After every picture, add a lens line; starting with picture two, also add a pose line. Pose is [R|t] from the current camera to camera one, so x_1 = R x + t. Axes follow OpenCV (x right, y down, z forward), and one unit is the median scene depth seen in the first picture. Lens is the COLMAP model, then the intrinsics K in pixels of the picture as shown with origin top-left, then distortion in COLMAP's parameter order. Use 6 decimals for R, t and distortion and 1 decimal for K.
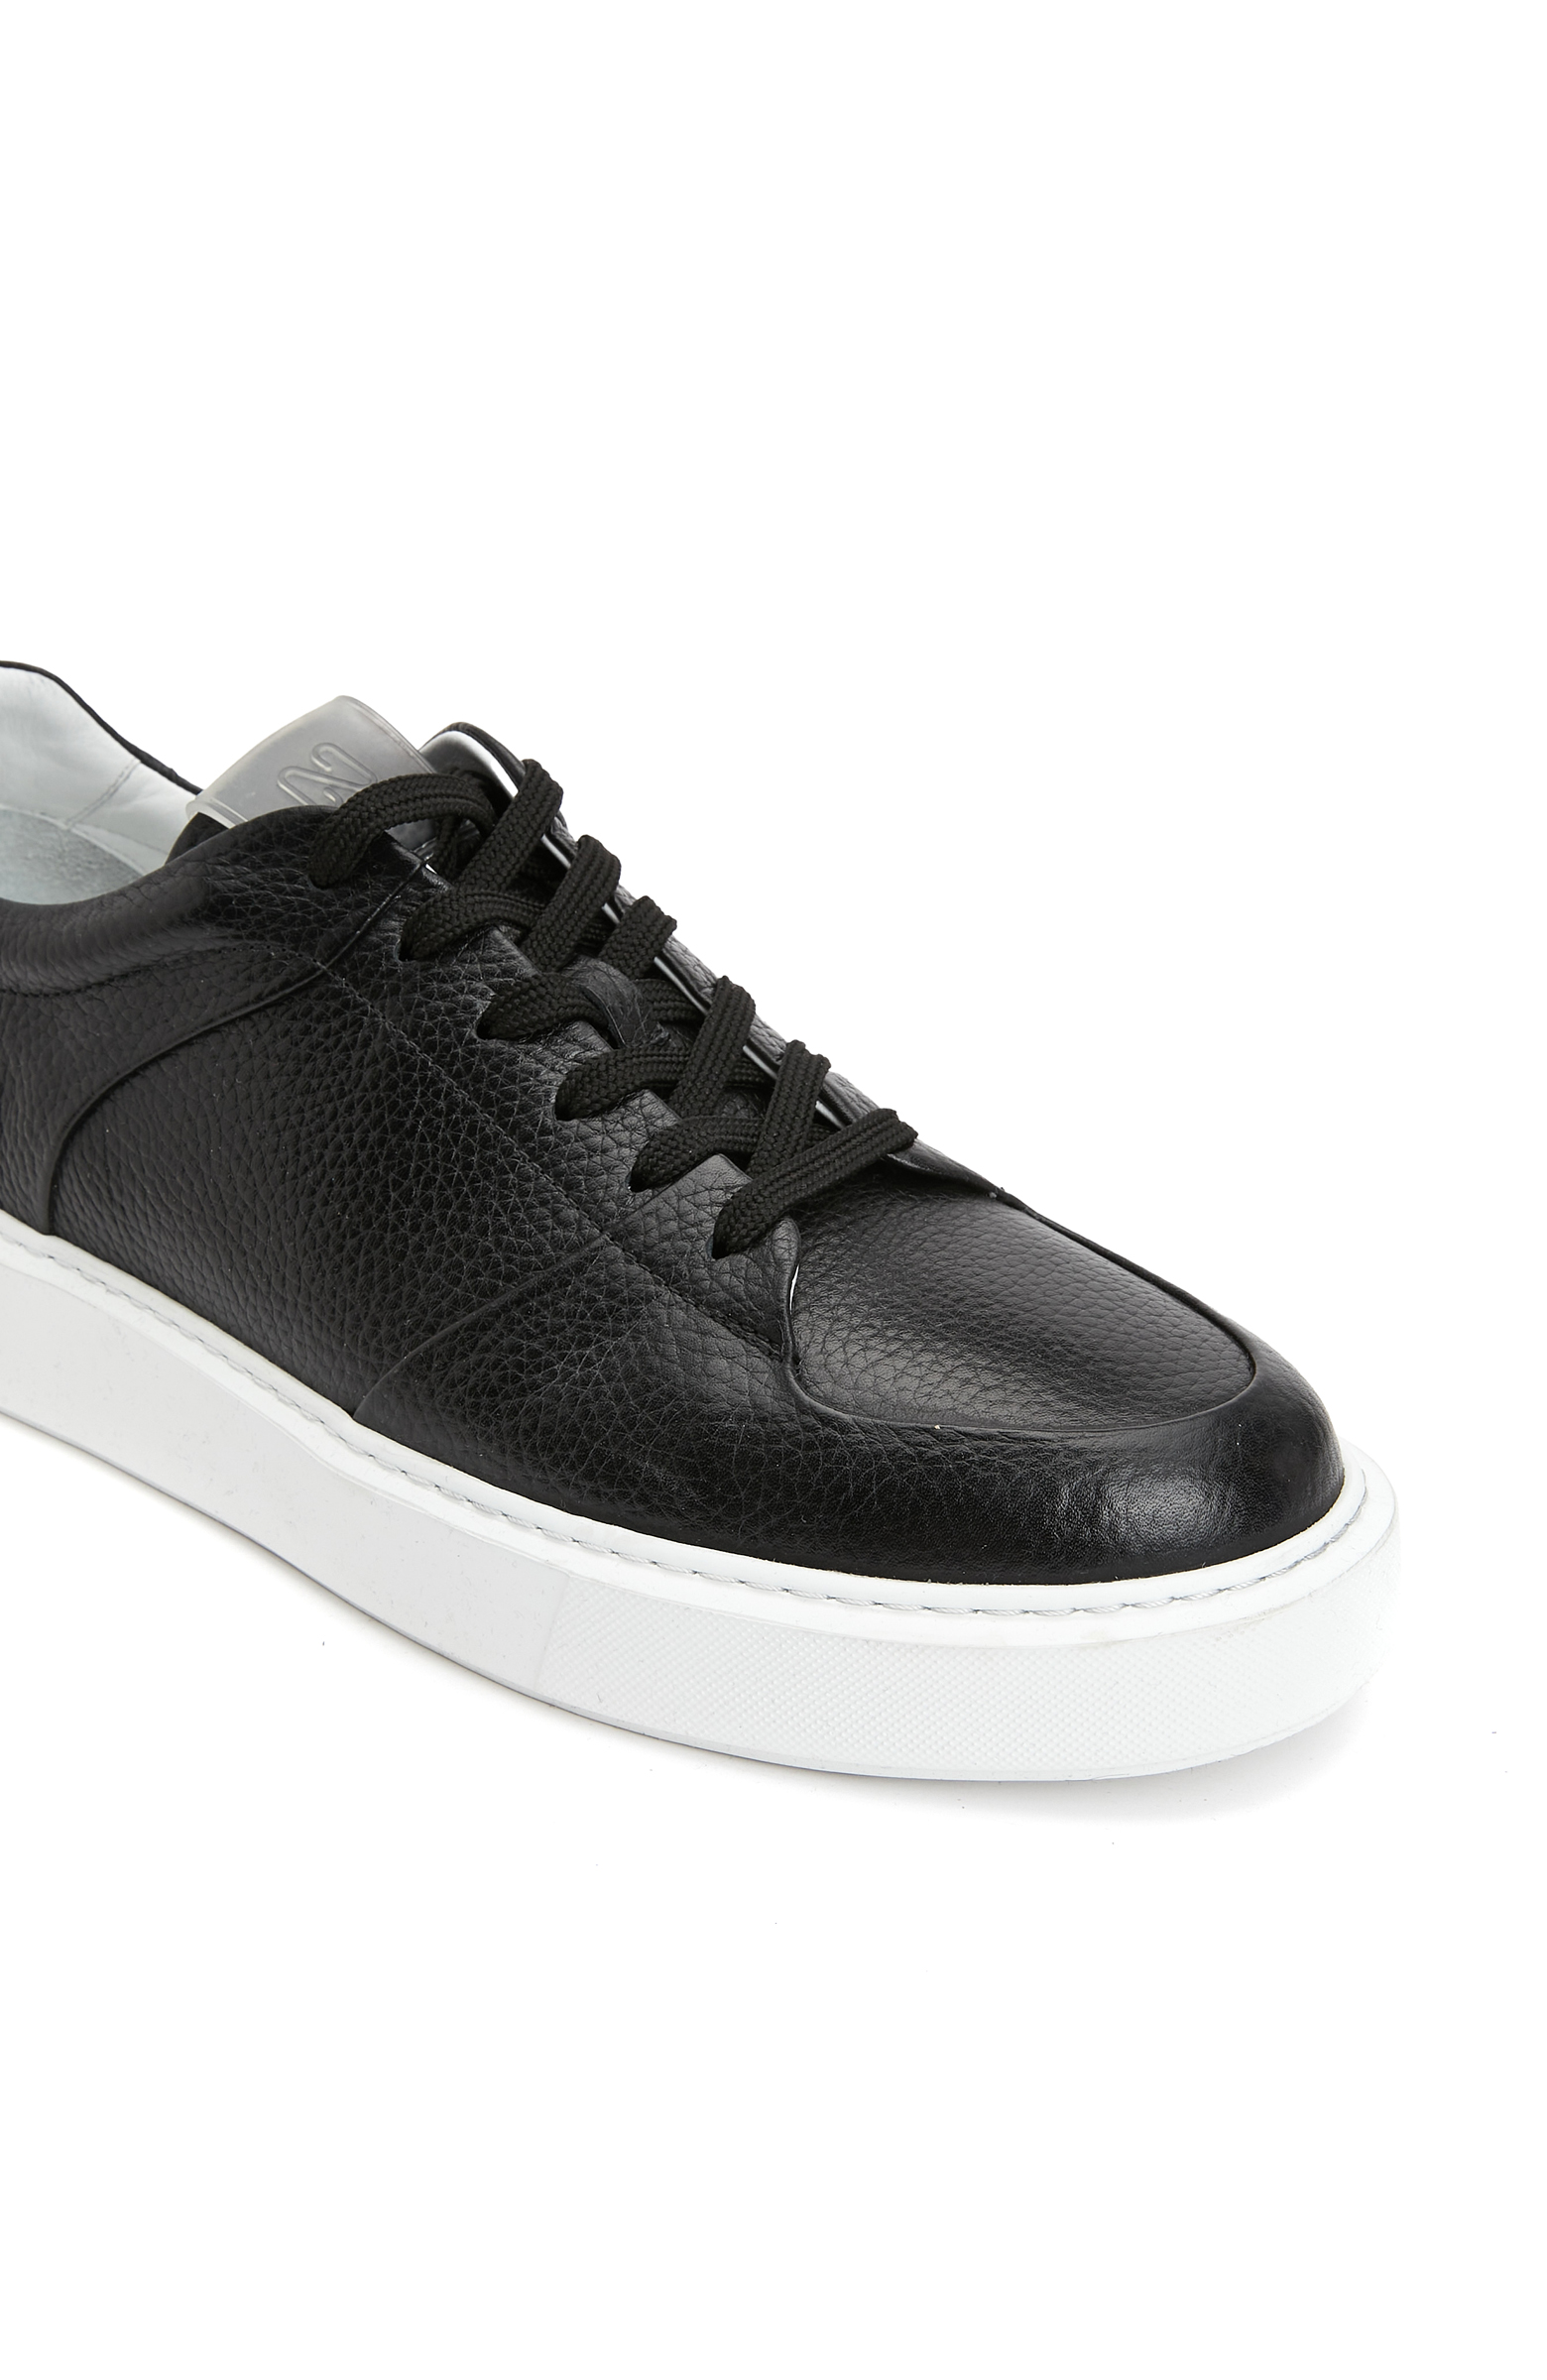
lens RADIAL K [[3566.5, 0, 773.5], [0, 3566.5, 1190.0], [0, 0, 1]] dist [0.292670, -0.028984]
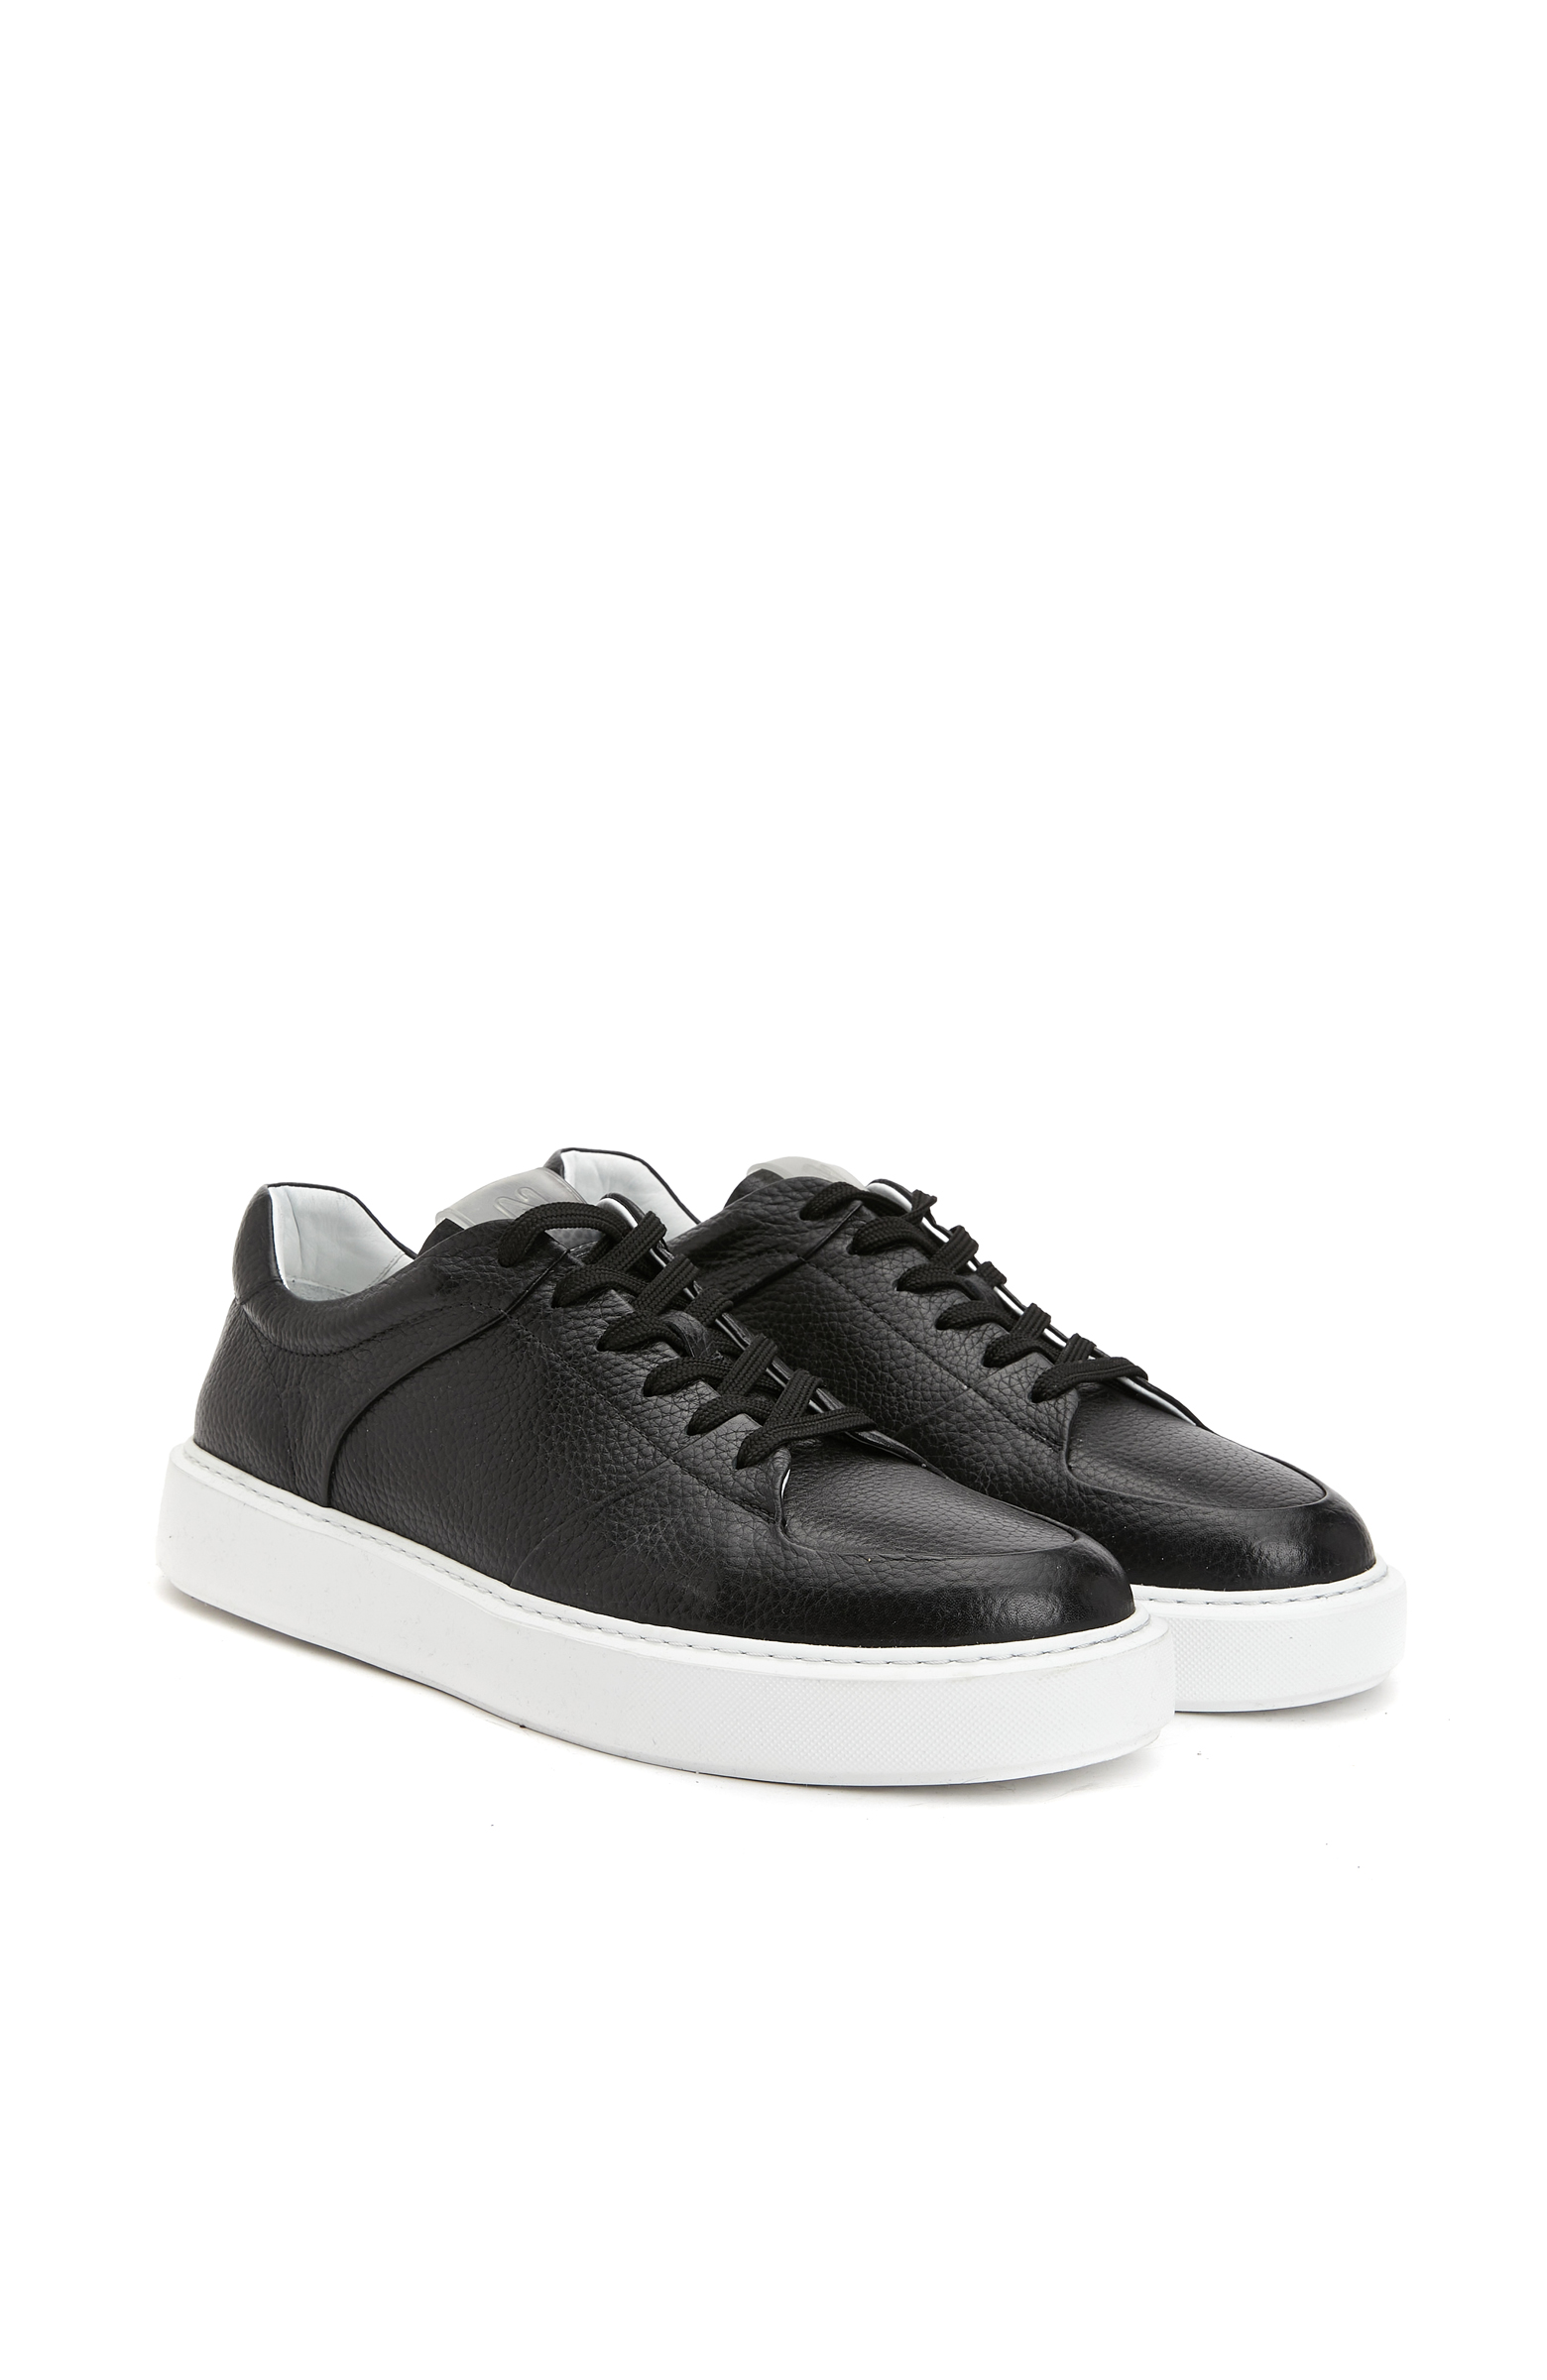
lens RADIAL K [[3566.5, 0, 773.5], [0, 3566.5, 1190.0], [0, 0, 1]] dist [0.292670, -0.028984]
pose [[0.996621, -0.006777, -0.081863, 0.128610], [-0.018057, 0.954140, -0.298816, 0.368668], [0.080134, 0.299284, 0.950793, -0.539340]]
